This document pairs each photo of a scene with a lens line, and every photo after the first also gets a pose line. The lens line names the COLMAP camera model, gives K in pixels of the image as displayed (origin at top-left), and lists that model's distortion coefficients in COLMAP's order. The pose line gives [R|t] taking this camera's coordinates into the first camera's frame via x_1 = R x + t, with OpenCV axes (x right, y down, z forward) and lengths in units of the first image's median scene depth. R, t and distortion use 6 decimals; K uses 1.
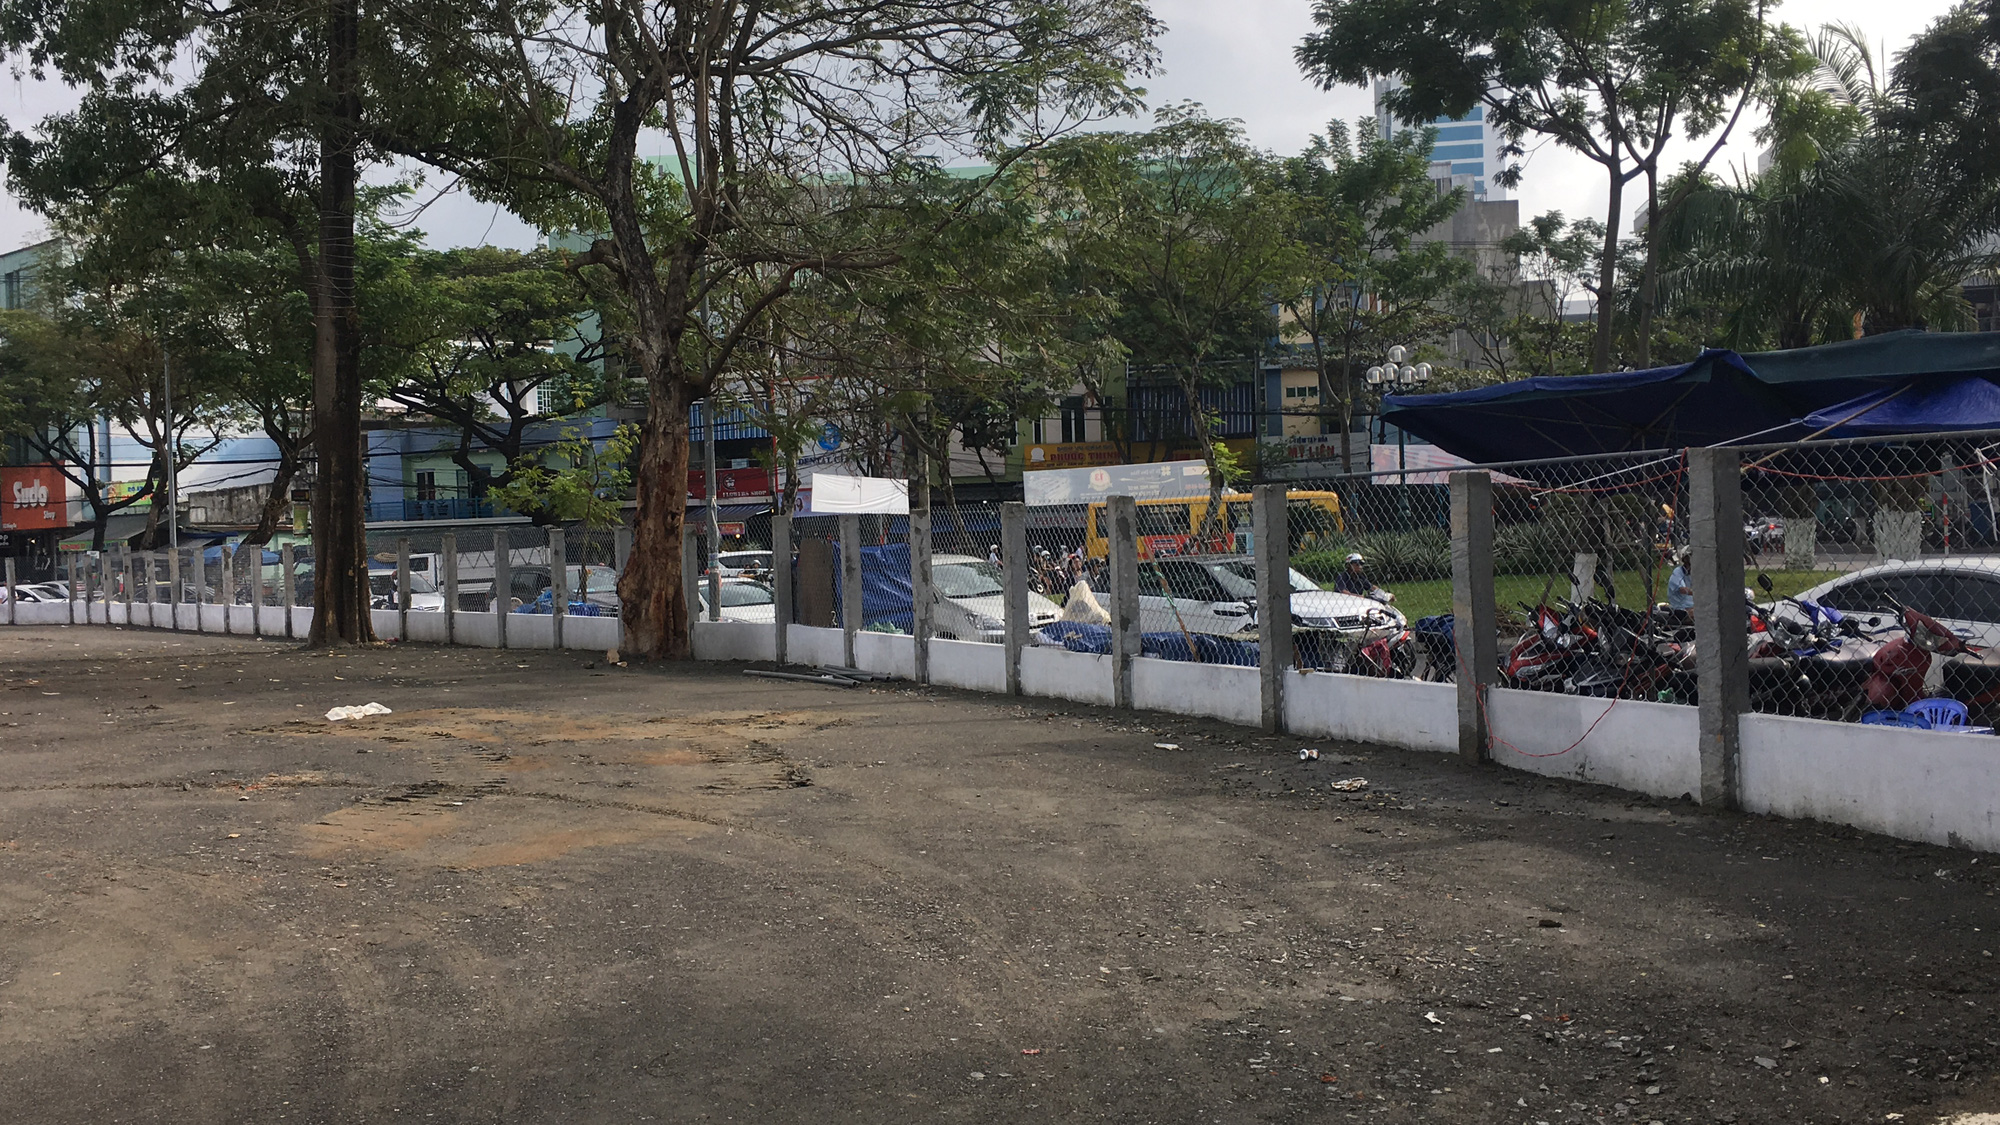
lens RADIAL K [[1998.8, 0, 1000.0], [0, 1998.8, 562.5], [0, 0, 1]] dist [0.021884, 0.013969]
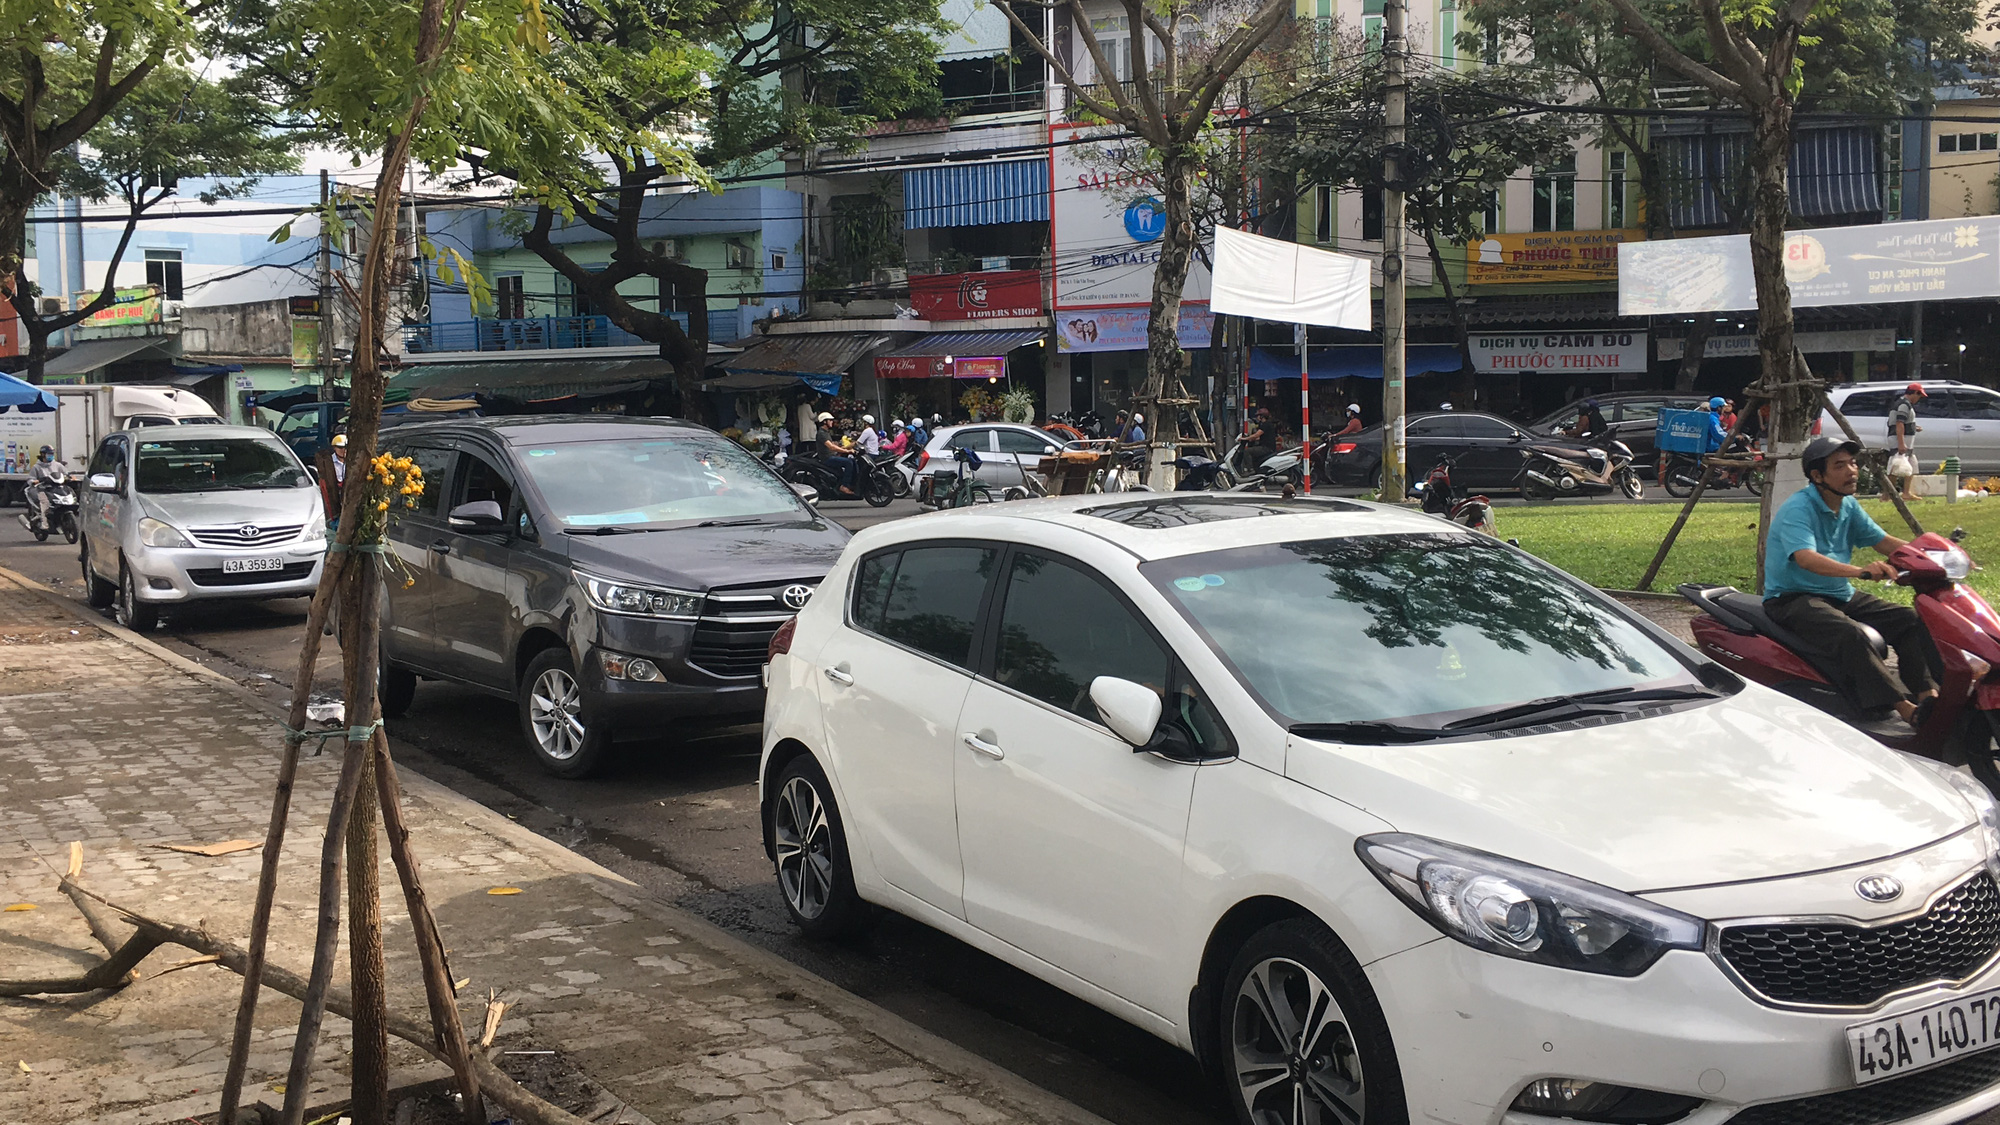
lens RADIAL K [[1998.8, 0, 1000.0], [0, 1998.8, 562.5], [0, 0, 1]] dist [0.021884, 0.013969]
pose [[0.995204, 0.022751, -0.095138, -0.067692], [-0.016301, 0.997550, 0.068027, 0.000757], [0.096452, -0.066150, 0.993137, 0.378005]]
